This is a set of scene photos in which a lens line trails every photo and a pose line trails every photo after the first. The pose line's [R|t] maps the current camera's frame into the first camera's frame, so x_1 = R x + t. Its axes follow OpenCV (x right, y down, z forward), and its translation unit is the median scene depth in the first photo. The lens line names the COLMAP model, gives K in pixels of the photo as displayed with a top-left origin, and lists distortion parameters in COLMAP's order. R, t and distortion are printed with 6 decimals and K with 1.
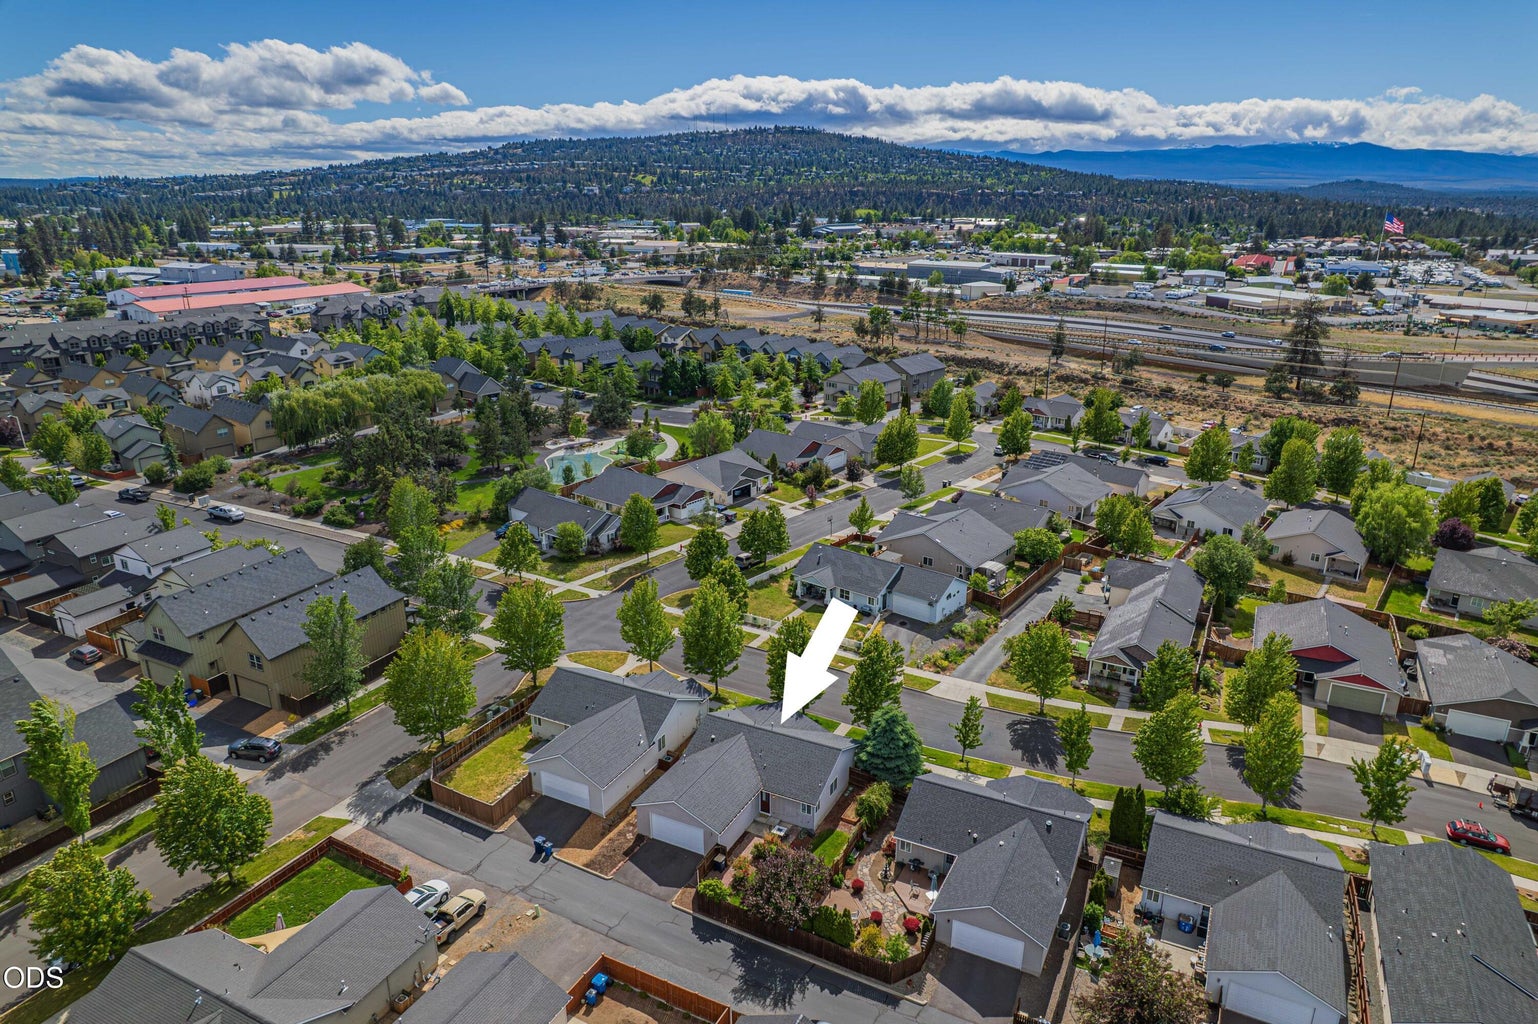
lens RADIAL K [[998.3, 0, 773.1], [0, 998.3, 494.7], [0, 0, 1]] dist [-0.075861, 0.078912]
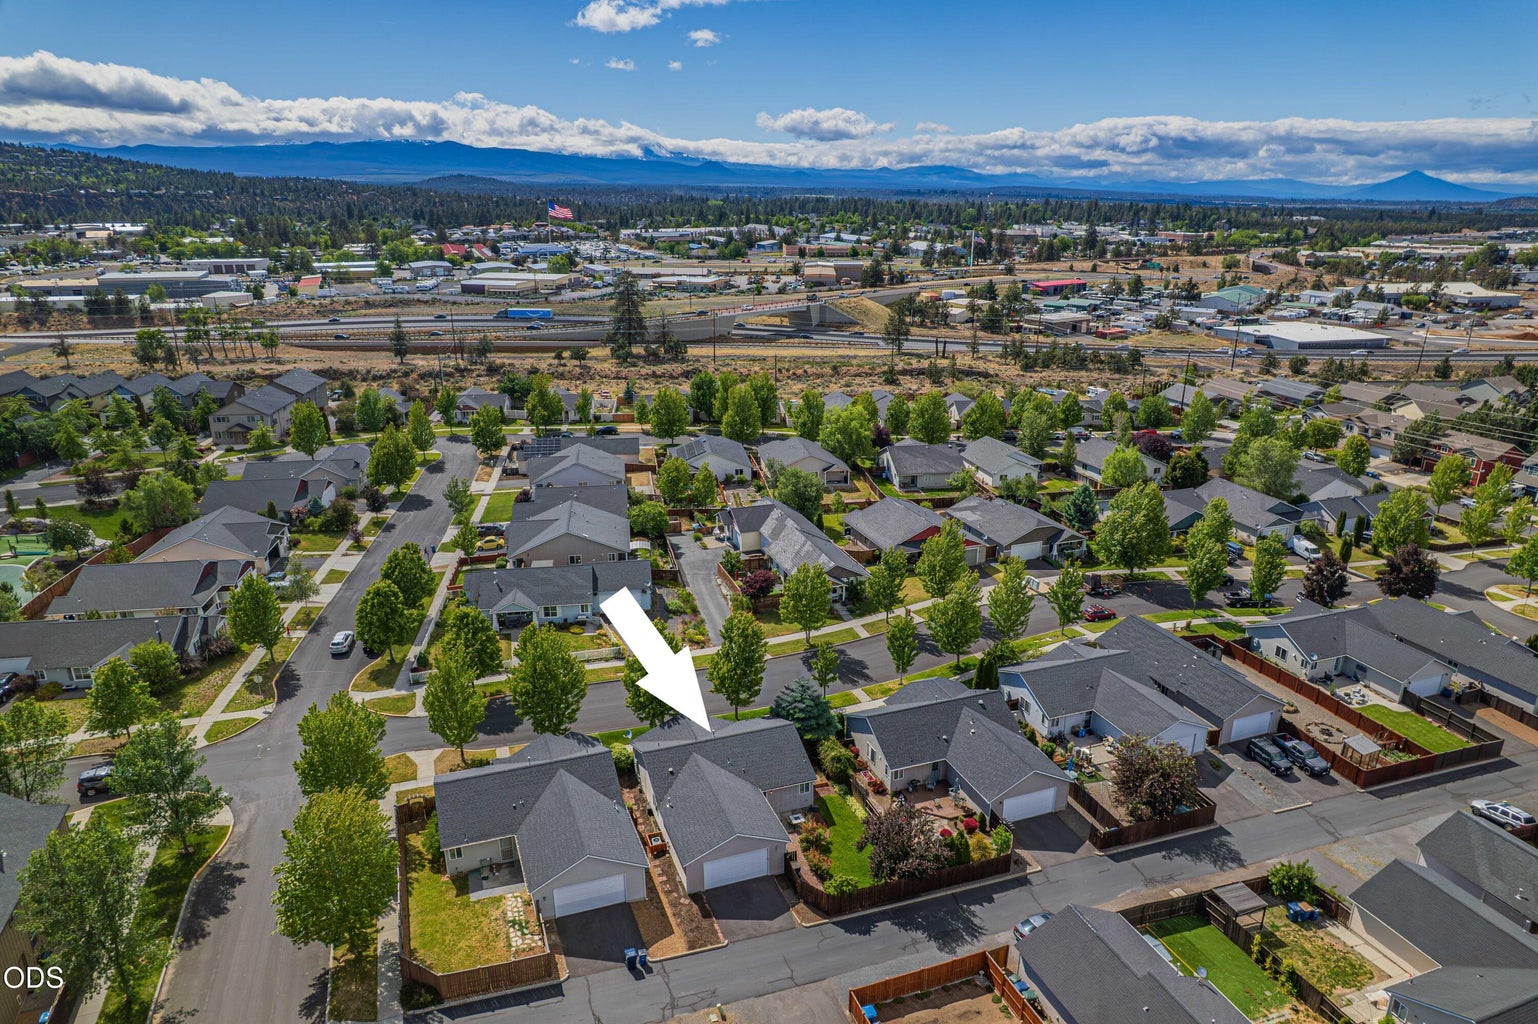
lens RADIAL K [[998.3, 0, 773.1], [0, 998.3, 494.7], [0, 0, 1]] dist [-0.075861, 0.078912]
pose [[0.681281, -0.223142, 0.697182, -0.097288], [0.221100, 0.970651, 0.094612, -0.011299], [-0.697833, 0.089689, 0.710623, 0.044642]]
